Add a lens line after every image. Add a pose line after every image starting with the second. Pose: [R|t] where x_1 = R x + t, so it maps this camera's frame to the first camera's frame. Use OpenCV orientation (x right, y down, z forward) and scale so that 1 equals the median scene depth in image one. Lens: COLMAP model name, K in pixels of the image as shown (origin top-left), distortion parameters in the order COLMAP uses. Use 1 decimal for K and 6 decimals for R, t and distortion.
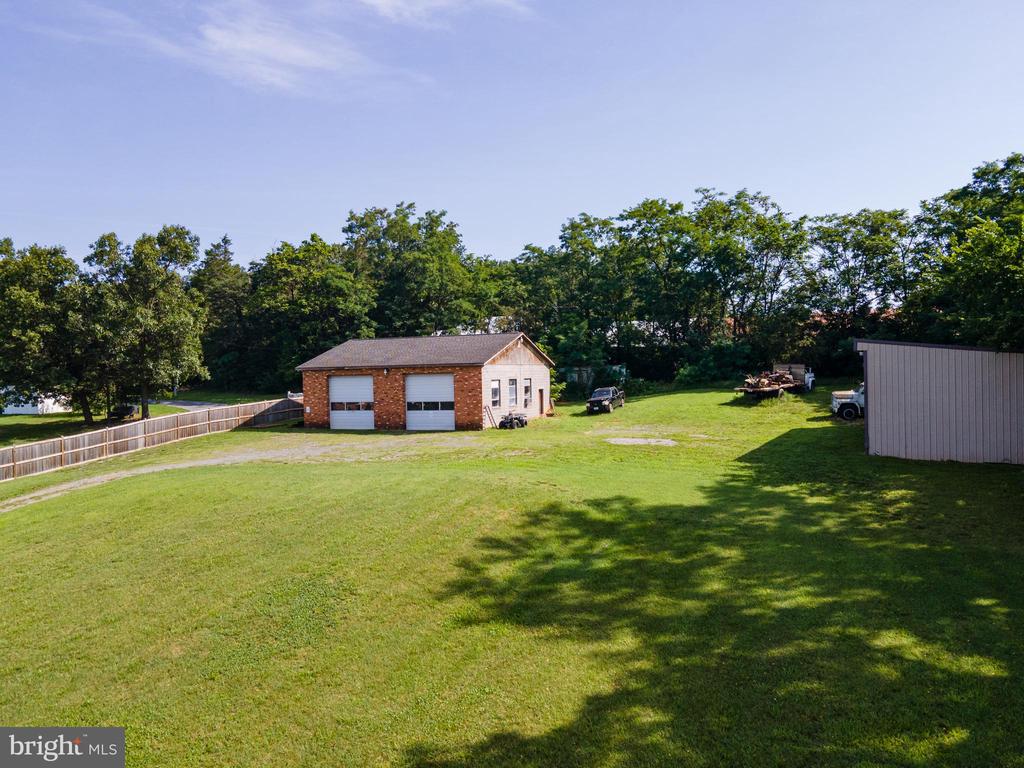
lens RADIAL K [[724.9, 0, 512.0], [0, 724.9, 384.0], [0, 0, 1]] dist [0.019106, 0.003838]
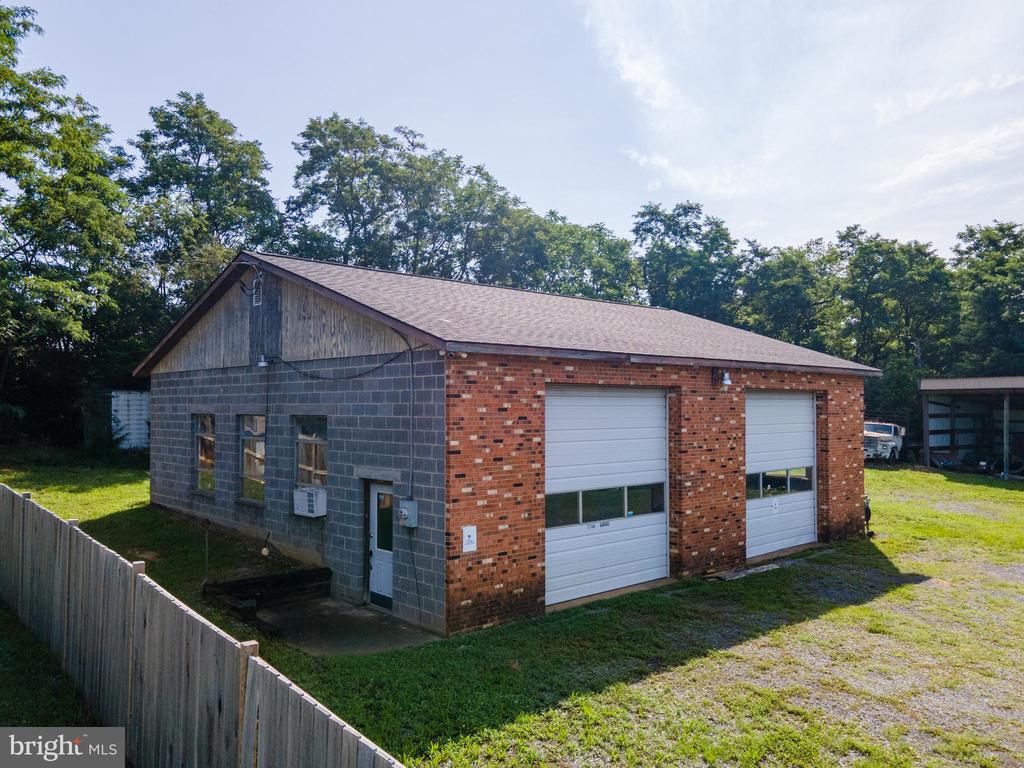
lens RADIAL K [[790.8, 0, 519.1], [0, 790.8, 381.2], [0, 0, 1]] dist [0.038911, -0.008506]
pose [[0.426300, 0.052165, 0.903077, -0.496315], [0.001662, 0.998289, -0.058449, 0.002801], [-0.904580, 0.026418, 0.425484, 0.903524]]
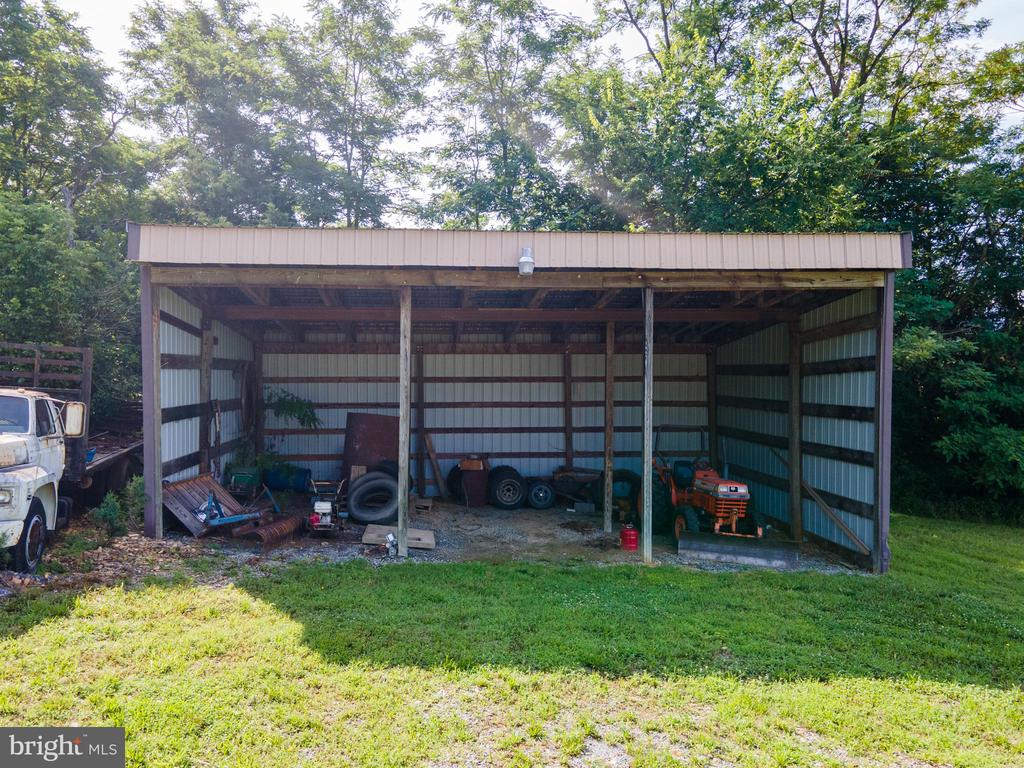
lens RADIAL K [[765.3, 0, 518.4], [0, 765.3, 385.0], [0, 0, 1]] dist [0.038759, 0.010989]
pose [[-0.570814, 0.012506, 0.820984, 0.195536], [0.026078, 0.999656, 0.002903, 0.000592], [-0.820665, 0.023067, -0.570944, 0.917516]]
